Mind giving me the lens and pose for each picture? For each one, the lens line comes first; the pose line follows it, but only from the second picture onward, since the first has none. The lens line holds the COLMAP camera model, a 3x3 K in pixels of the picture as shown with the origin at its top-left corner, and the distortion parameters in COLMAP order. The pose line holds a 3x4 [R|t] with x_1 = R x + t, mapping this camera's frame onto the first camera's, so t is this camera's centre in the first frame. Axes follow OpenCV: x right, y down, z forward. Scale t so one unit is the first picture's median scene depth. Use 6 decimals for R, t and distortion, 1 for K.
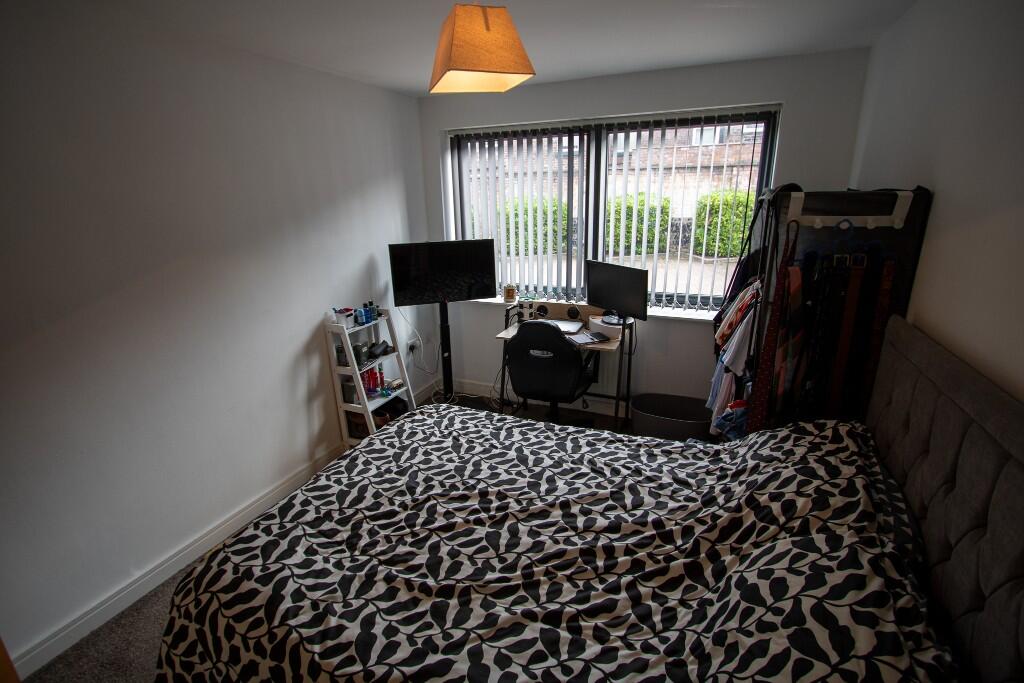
lens RADIAL K [[466.2, 0, 512.0], [0, 466.2, 341.5], [0, 0, 1]] dist [-0.015927, 0.001122]
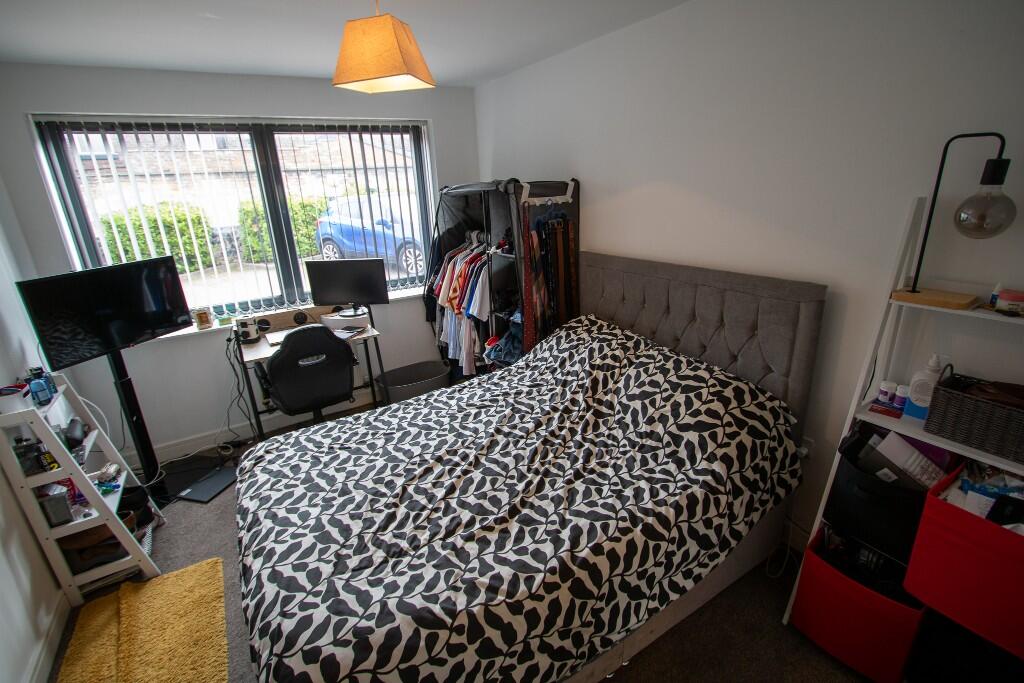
lens RADIAL K [[466.2, 0, 512.0], [0, 466.2, 341.5], [0, 0, 1]] dist [-0.015927, 0.001122]
pose [[0.567686, -0.270348, 0.777589, -0.743827], [0.281277, 0.951394, 0.125427, -0.025423], [-0.773703, 0.147514, 0.616136, 0.149744]]
